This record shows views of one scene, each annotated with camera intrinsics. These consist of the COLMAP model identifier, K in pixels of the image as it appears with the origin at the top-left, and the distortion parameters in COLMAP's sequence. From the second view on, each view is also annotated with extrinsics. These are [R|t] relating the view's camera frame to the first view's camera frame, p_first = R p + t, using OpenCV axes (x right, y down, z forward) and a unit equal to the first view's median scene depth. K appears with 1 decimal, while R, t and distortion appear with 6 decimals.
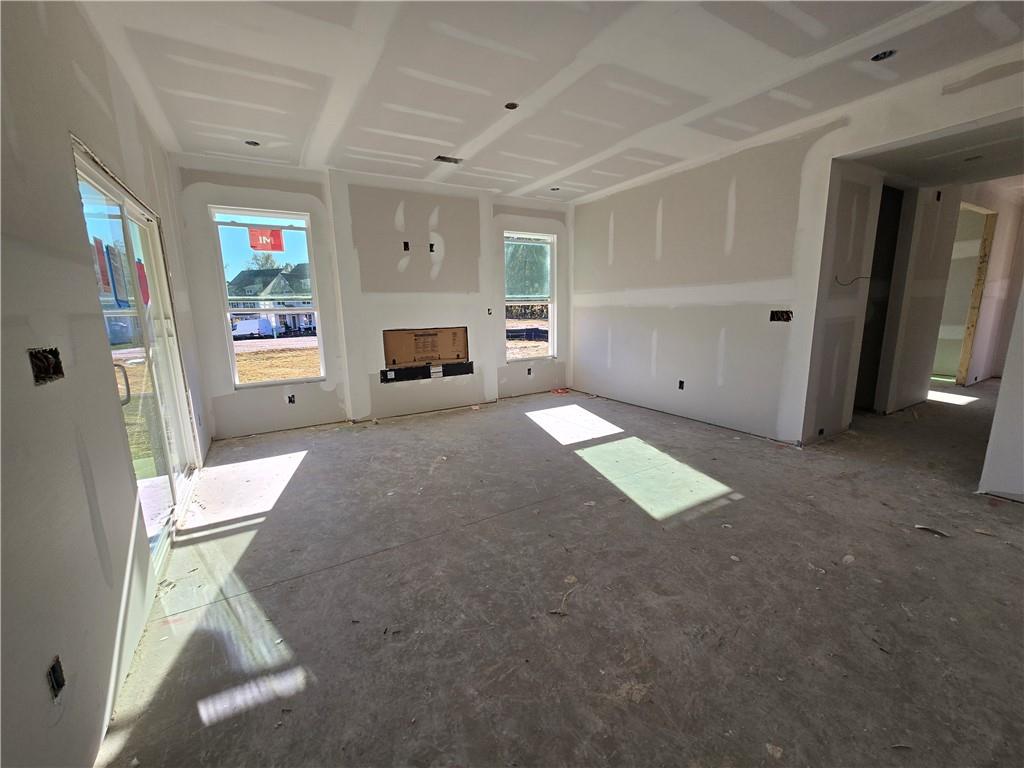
lens RADIAL K [[419.2, 0, 511.9], [0, 419.2, 381.6], [0, 0, 1]] dist [0.013640, 0.000095]
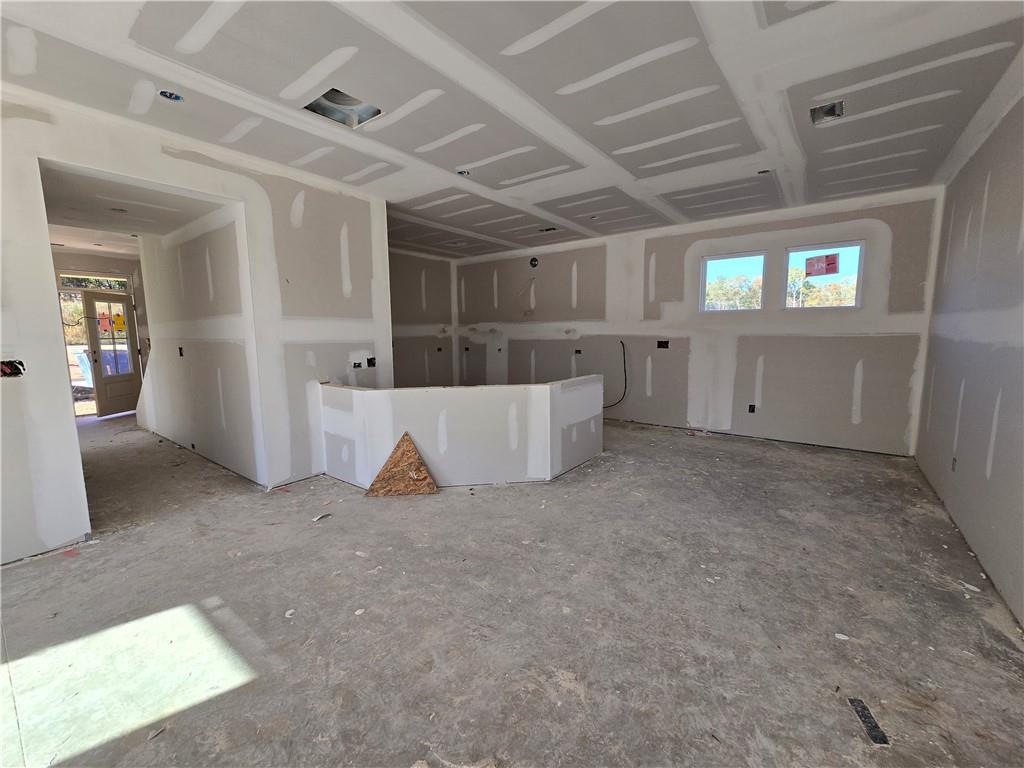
lens RADIAL K [[419.2, 0, 514.5], [0, 419.2, 383.4], [0, 0, 1]] dist [0.013640, 0.000095]
pose [[-0.367614, -0.097747, 0.924827, -0.350678], [0.179327, 0.968346, 0.173629, -0.149747], [-0.912525, 0.229675, -0.338449, 0.716572]]
